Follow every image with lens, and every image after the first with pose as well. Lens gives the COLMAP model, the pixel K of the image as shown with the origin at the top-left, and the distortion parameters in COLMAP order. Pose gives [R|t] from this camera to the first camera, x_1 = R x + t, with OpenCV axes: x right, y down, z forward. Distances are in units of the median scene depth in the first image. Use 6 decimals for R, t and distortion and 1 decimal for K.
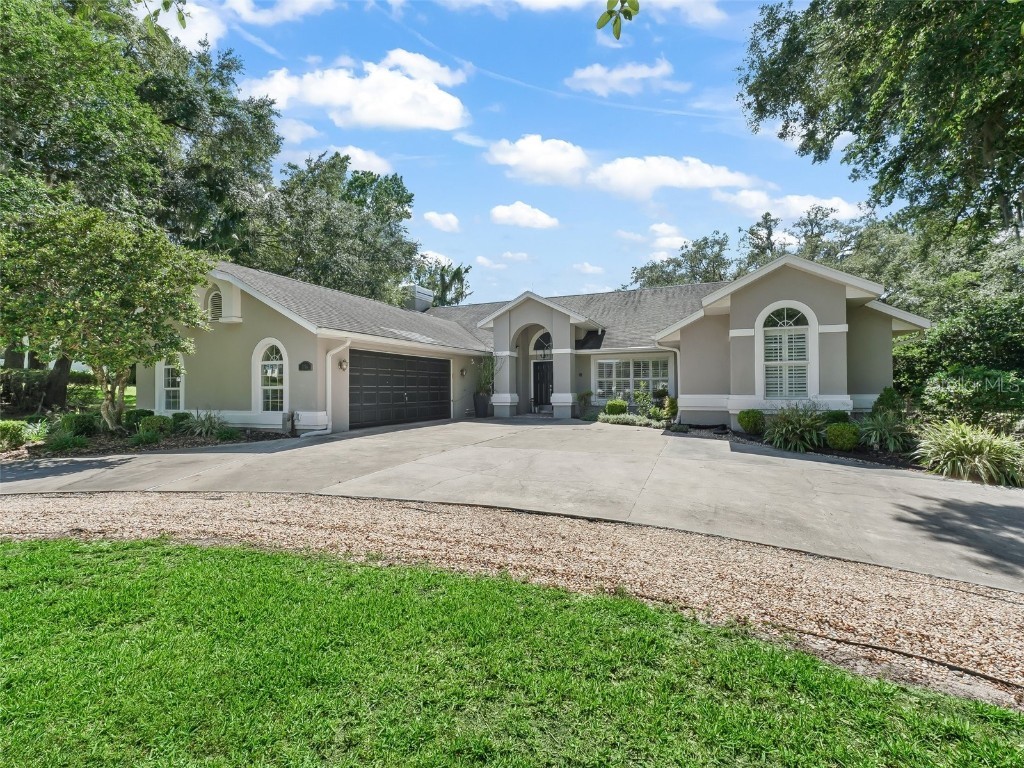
lens RADIAL K [[475.8, 0, 515.4], [0, 475.8, 389.0], [0, 0, 1]] dist [-0.000733, -0.000122]
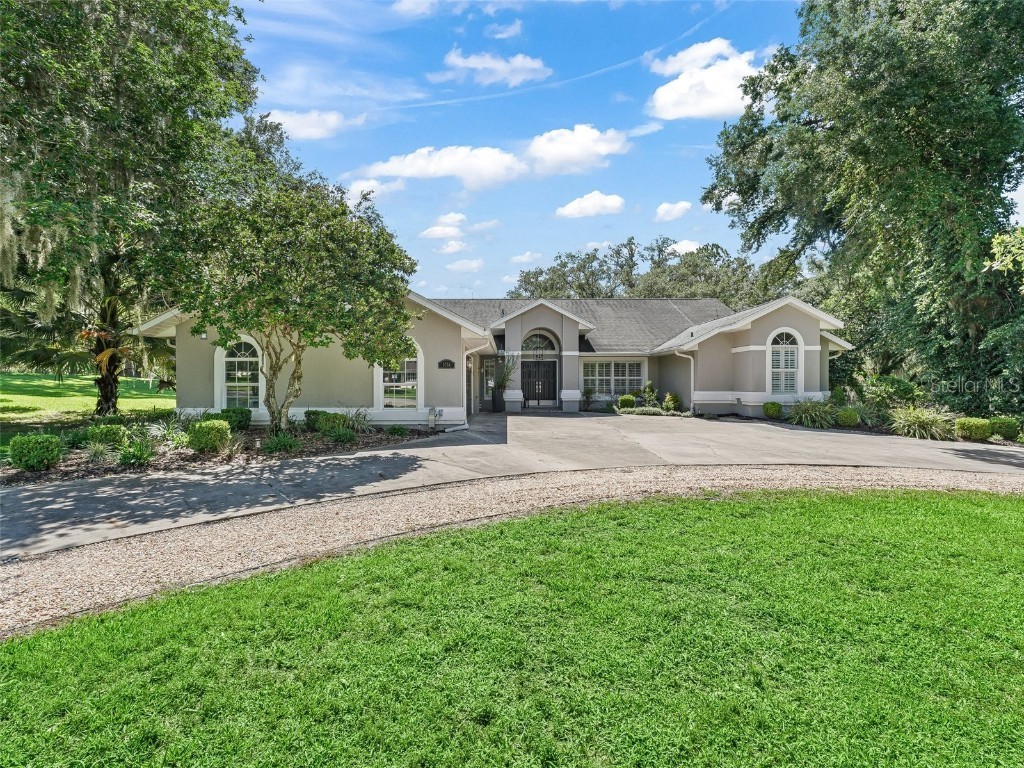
lens RADIAL K [[497.3, 0, 505.3], [0, 497.3, 390.8], [0, 0, 1]] dist [0.001184, 0.000037]
pose [[0.922677, 0.001546, 0.385571, -0.491230], [-0.007059, 0.999892, 0.012883, -0.002922], [-0.385510, -0.014609, 0.922588, -0.047650]]
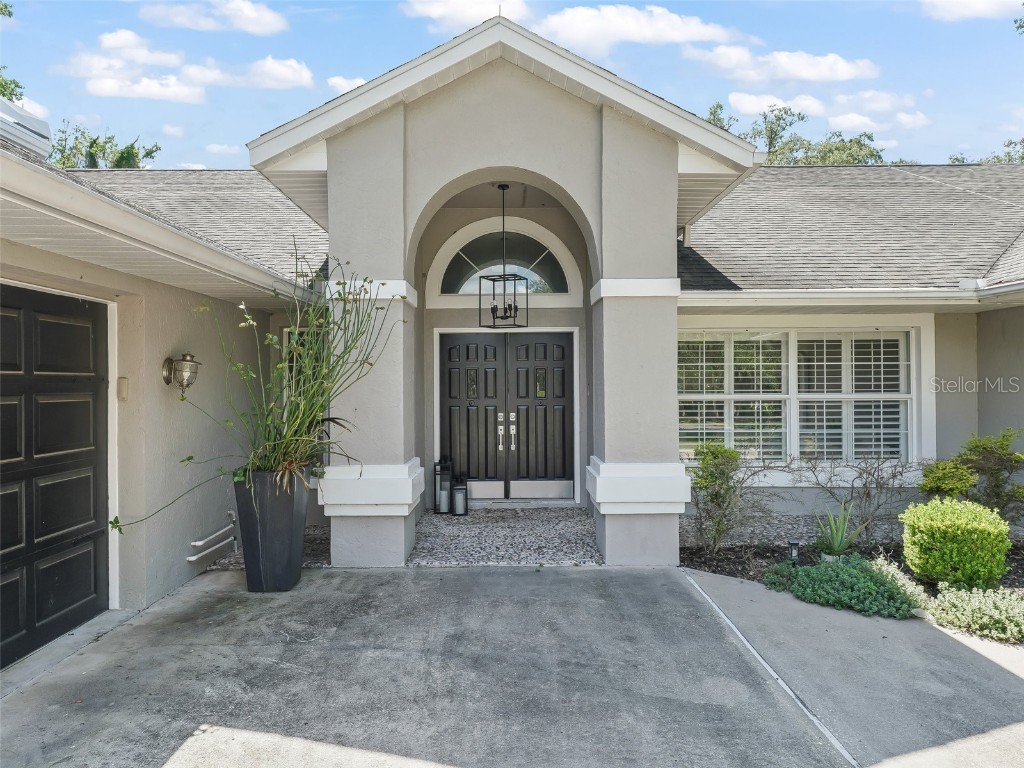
lens RADIAL K [[666.8, 0, 512.0], [0, 666.8, 384.0], [0, 0, 1]] dist [0.001979, 0.000677]
pose [[0.918949, 0.002821, 0.394366, -0.092187], [-0.003459, 0.999994, 0.000905, -0.029659], [-0.394361, -0.002196, 0.918953, 0.685815]]
